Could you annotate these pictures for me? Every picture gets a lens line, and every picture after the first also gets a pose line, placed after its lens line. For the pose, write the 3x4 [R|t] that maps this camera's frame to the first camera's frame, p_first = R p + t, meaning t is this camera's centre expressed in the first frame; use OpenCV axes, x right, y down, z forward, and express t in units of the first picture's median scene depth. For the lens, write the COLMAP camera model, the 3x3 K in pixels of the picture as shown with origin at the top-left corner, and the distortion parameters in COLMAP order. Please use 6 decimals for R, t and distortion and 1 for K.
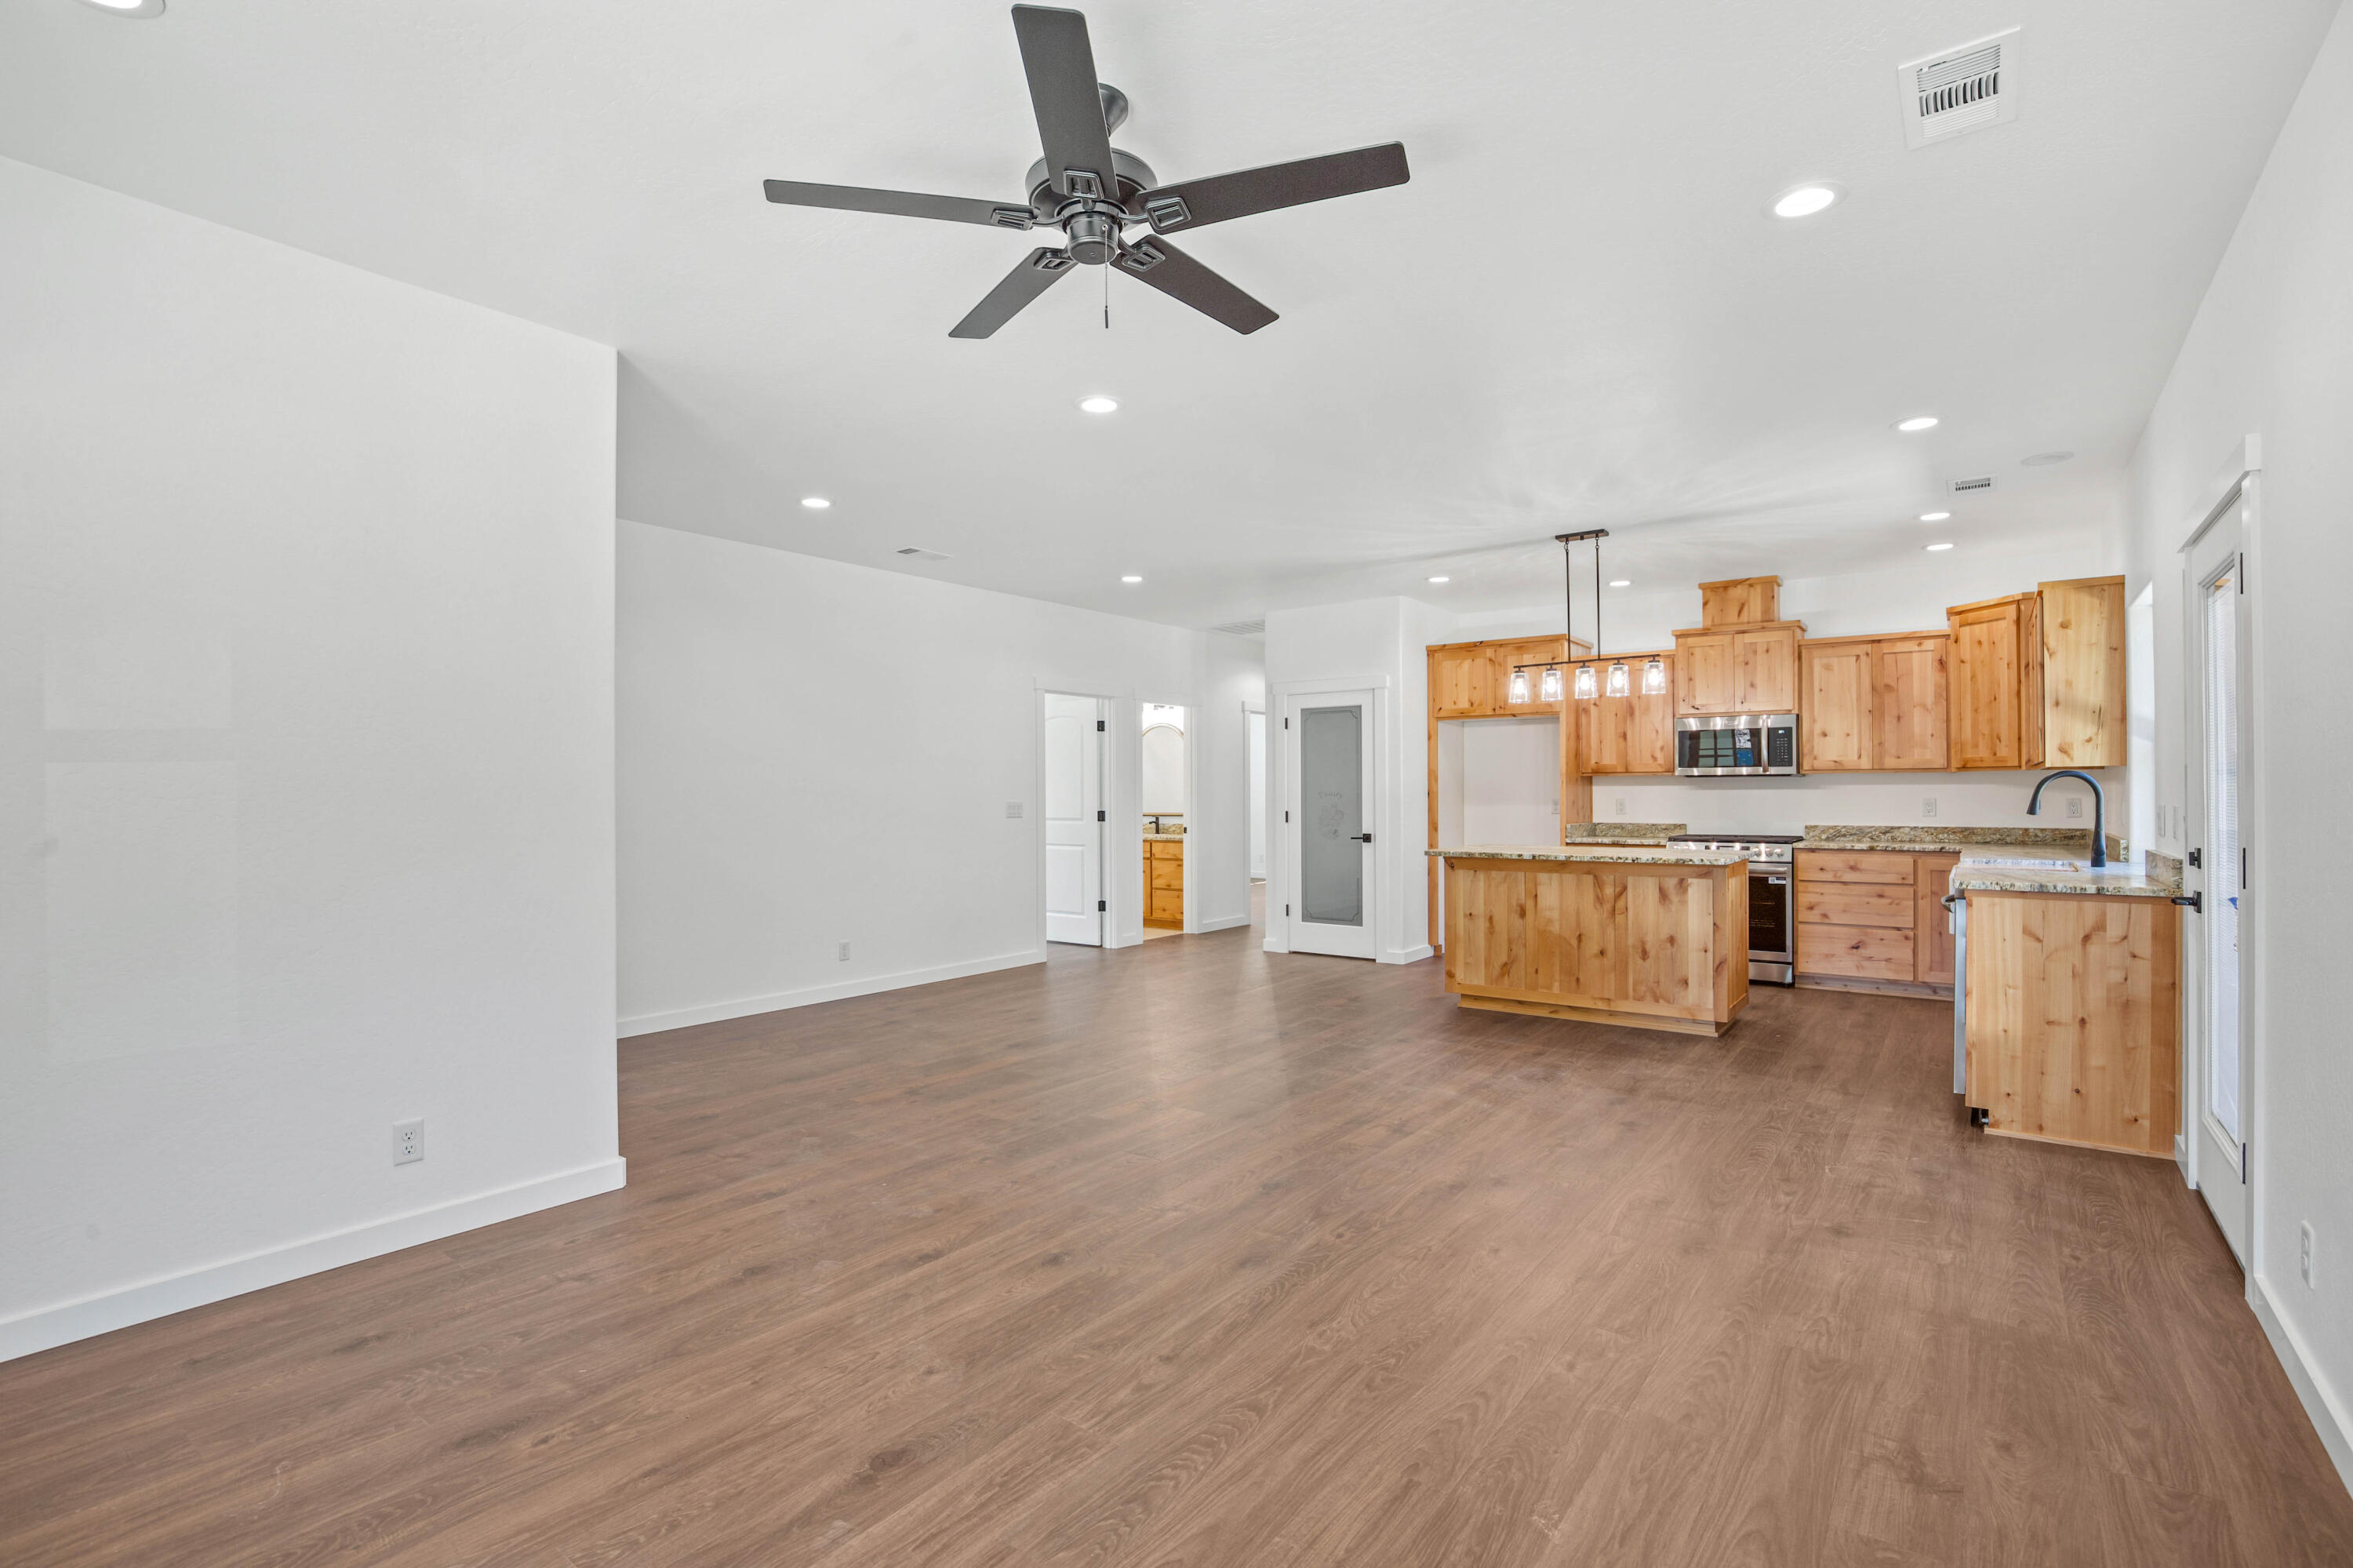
lens RADIAL K [[1088.4, 0, 1148.0], [0, 1088.4, 788.2], [0, 0, 1]] dist [-0.024061, 0.000707]
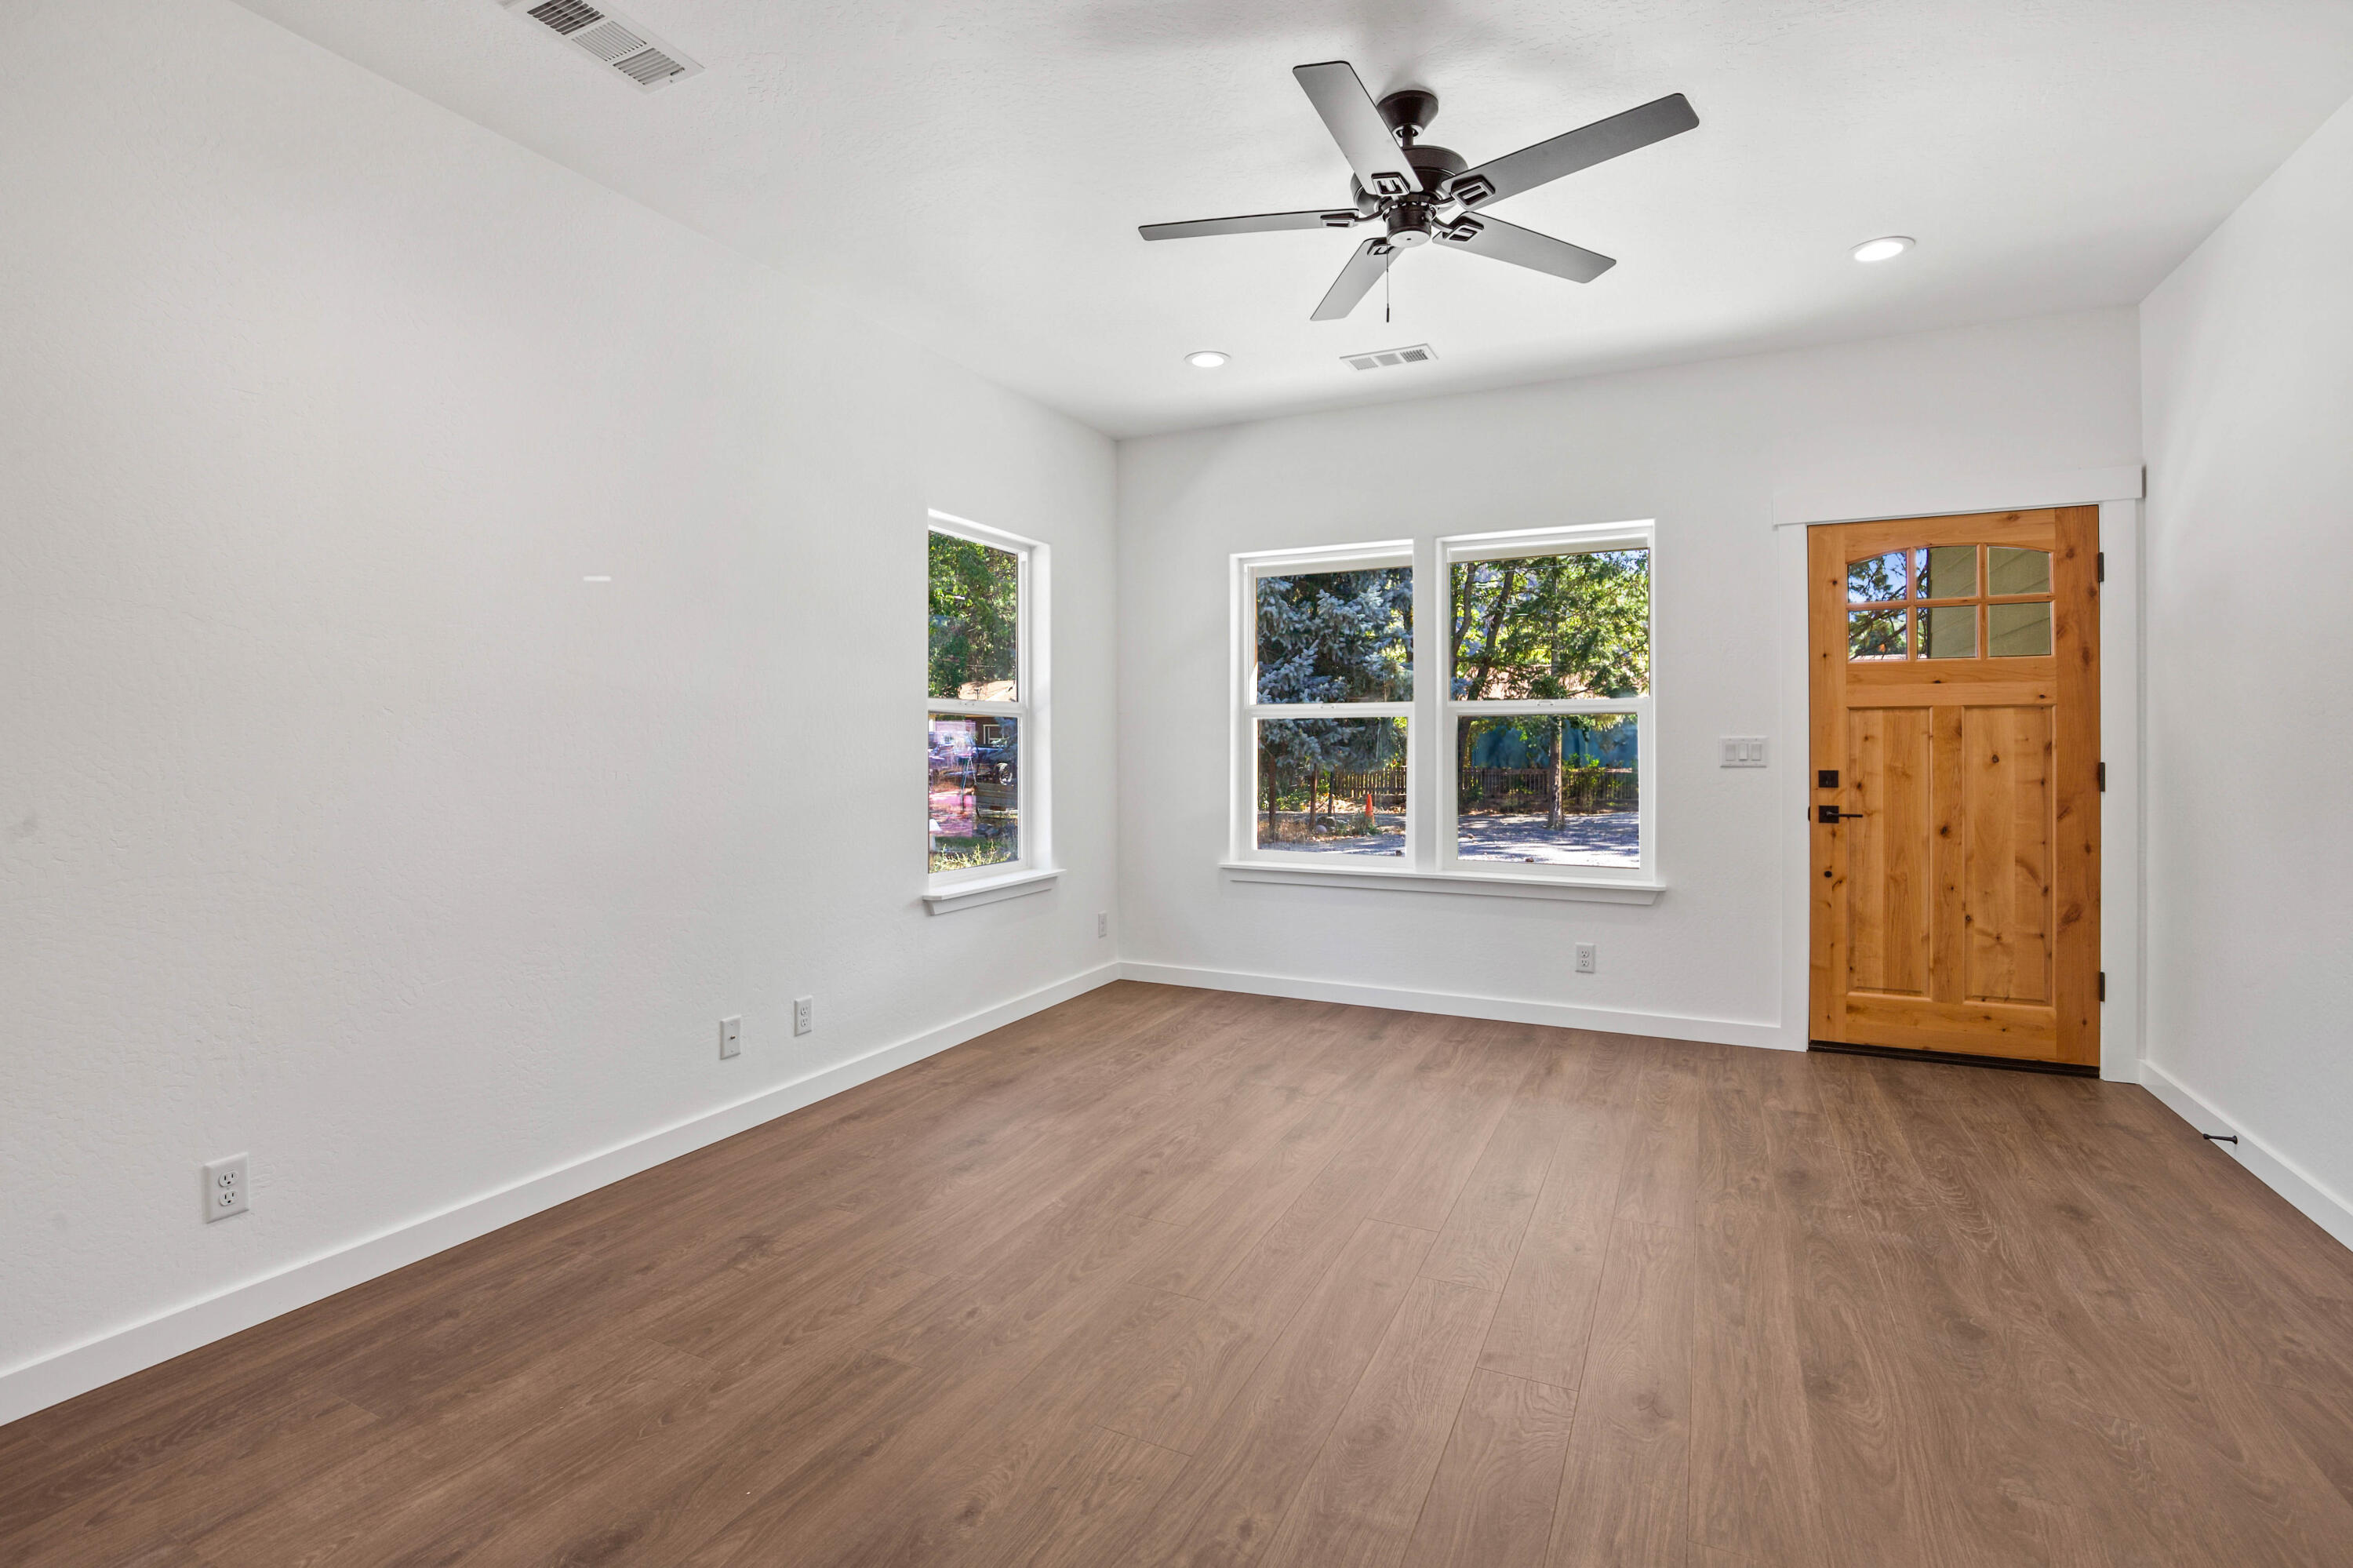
lens RADIAL K [[1108.2, 0, 1159.0], [0, 1108.2, 743.5], [0, 0, 1]] dist [-0.024552, 0.000978]
pose [[-0.978823, 0.004887, -0.204651, 0.205473], [0.005127, 0.999987, -0.000643, 0.017364], [0.204645, -0.001679, -0.978835, 0.954600]]
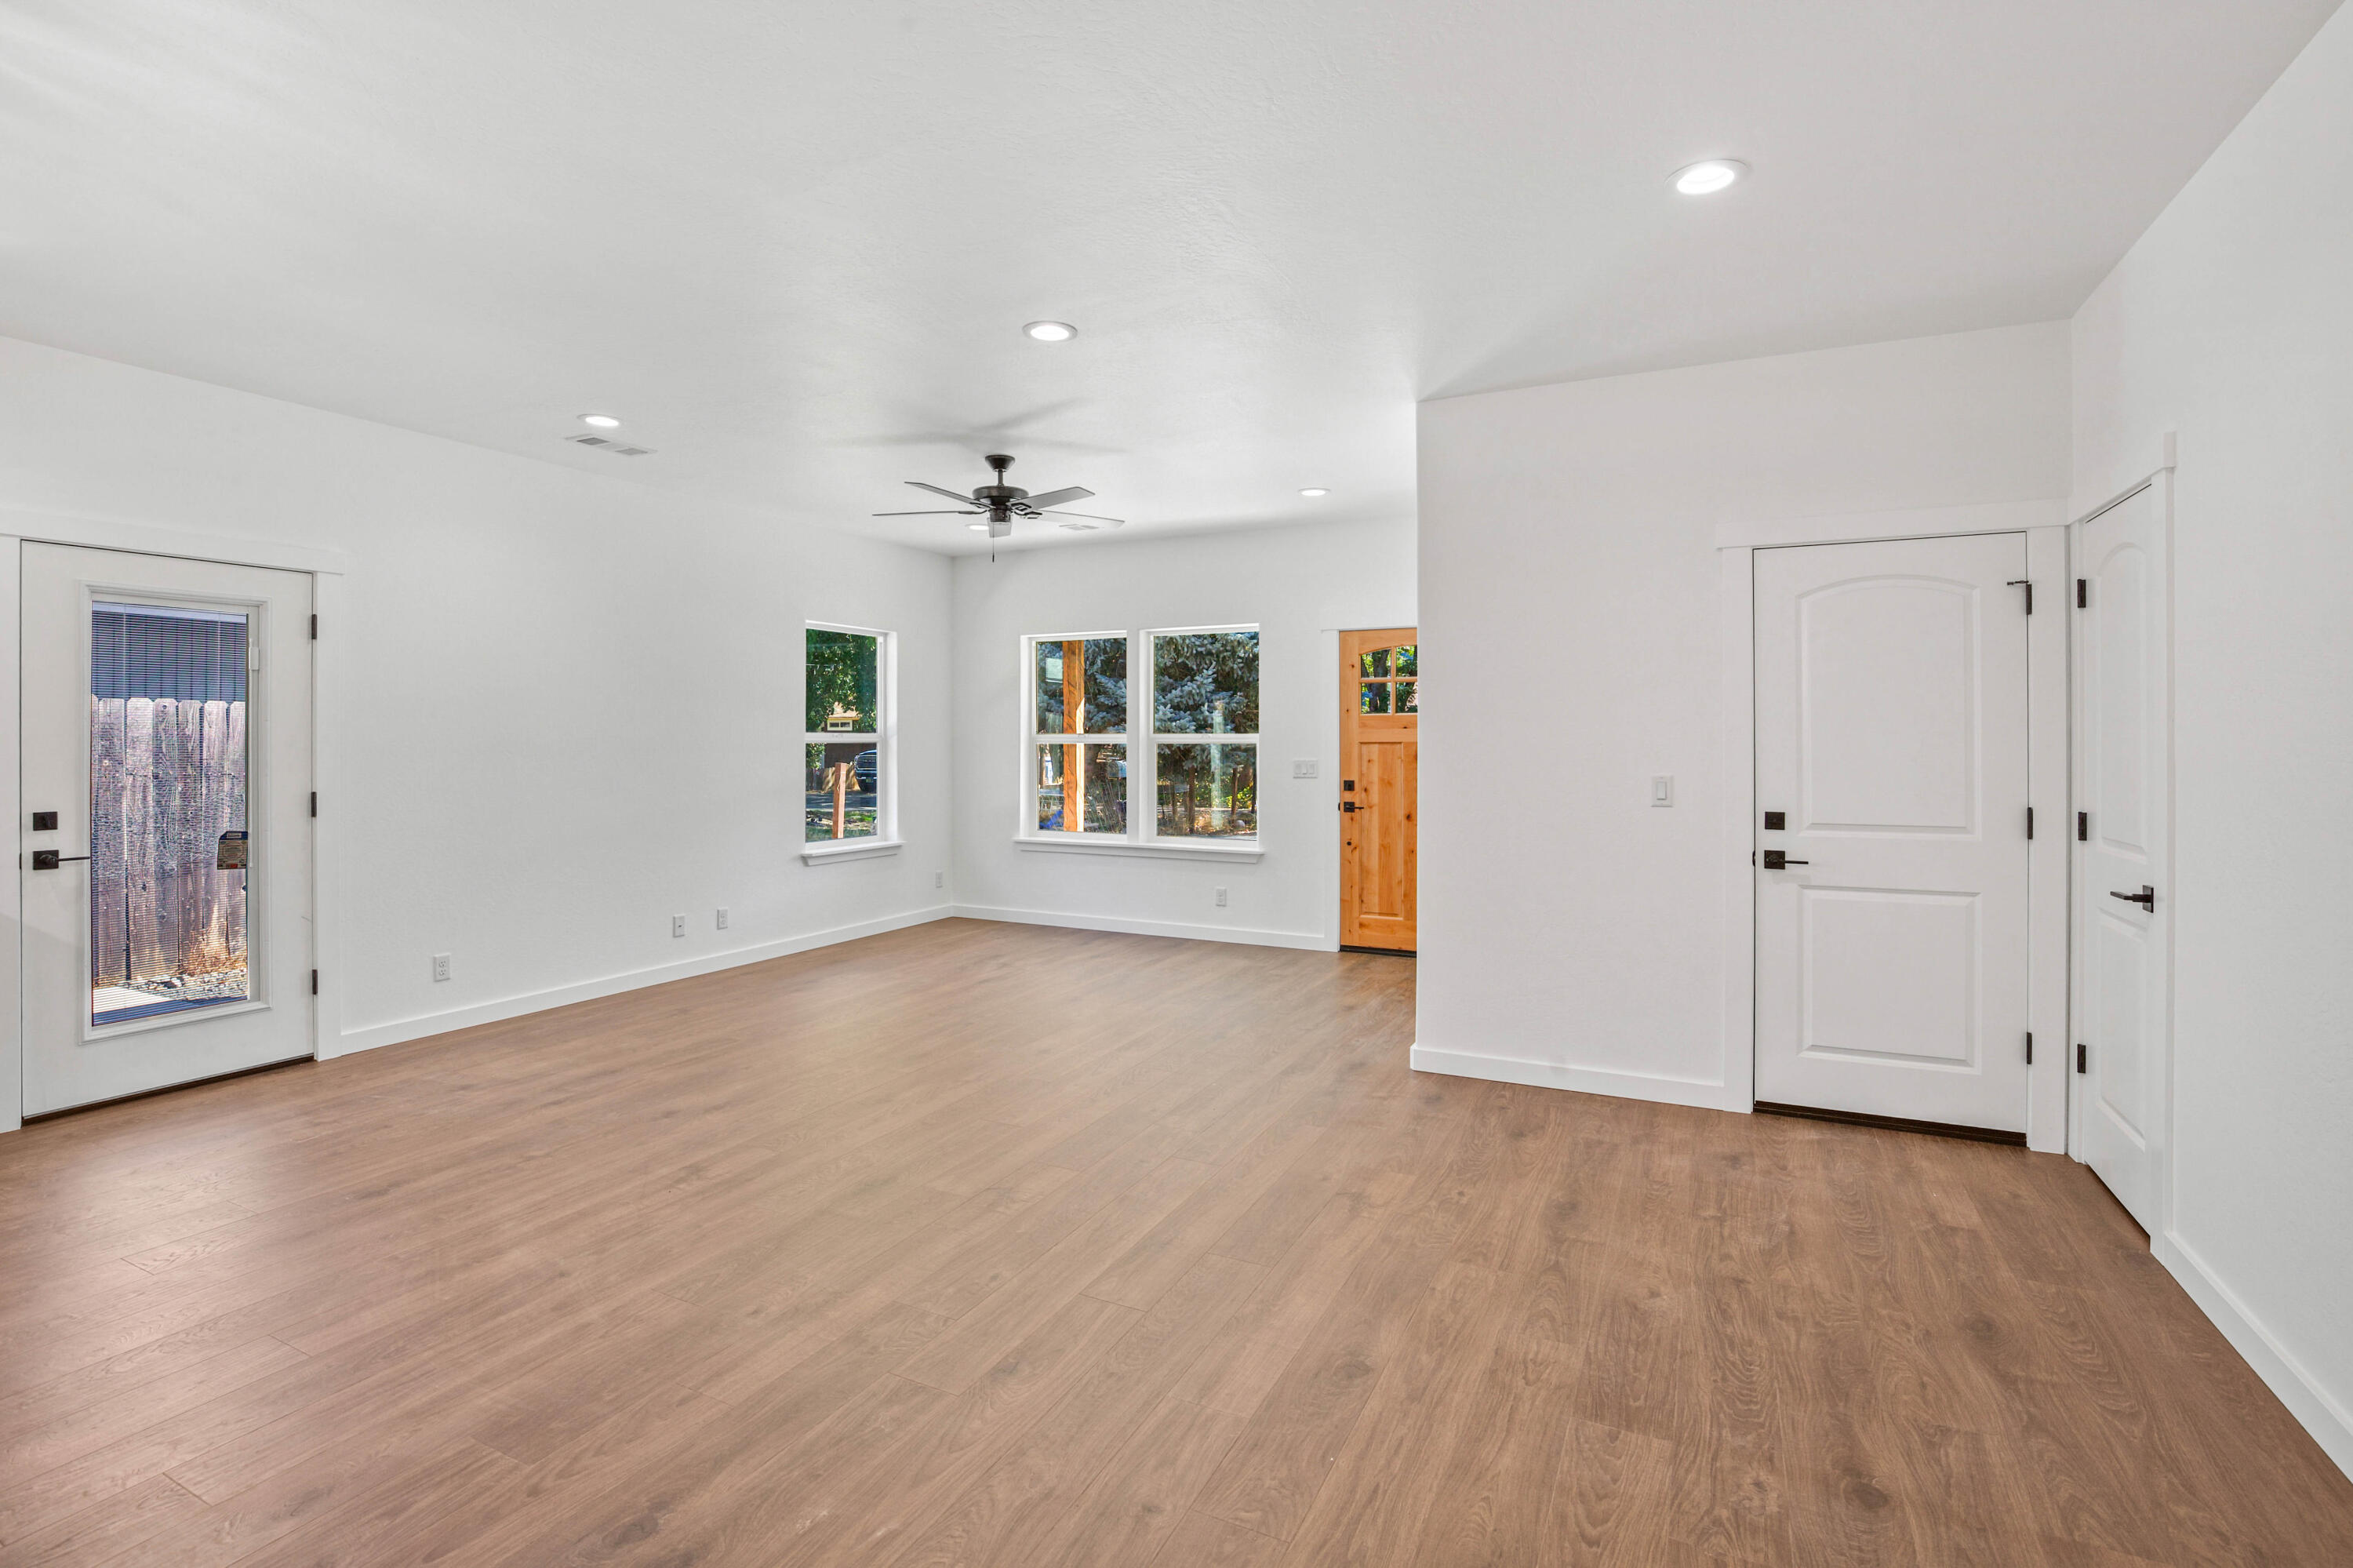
lens RADIAL K [[1108.2, 0, 1159.0], [0, 1108.2, 743.5], [0, 0, 1]] dist [-0.024552, 0.000978]
pose [[-0.980209, 0.002634, -0.197949, 0.040397], [0.002324, 0.999996, 0.001800, -0.009814], [0.197953, 0.001305, -0.980211, 1.562657]]
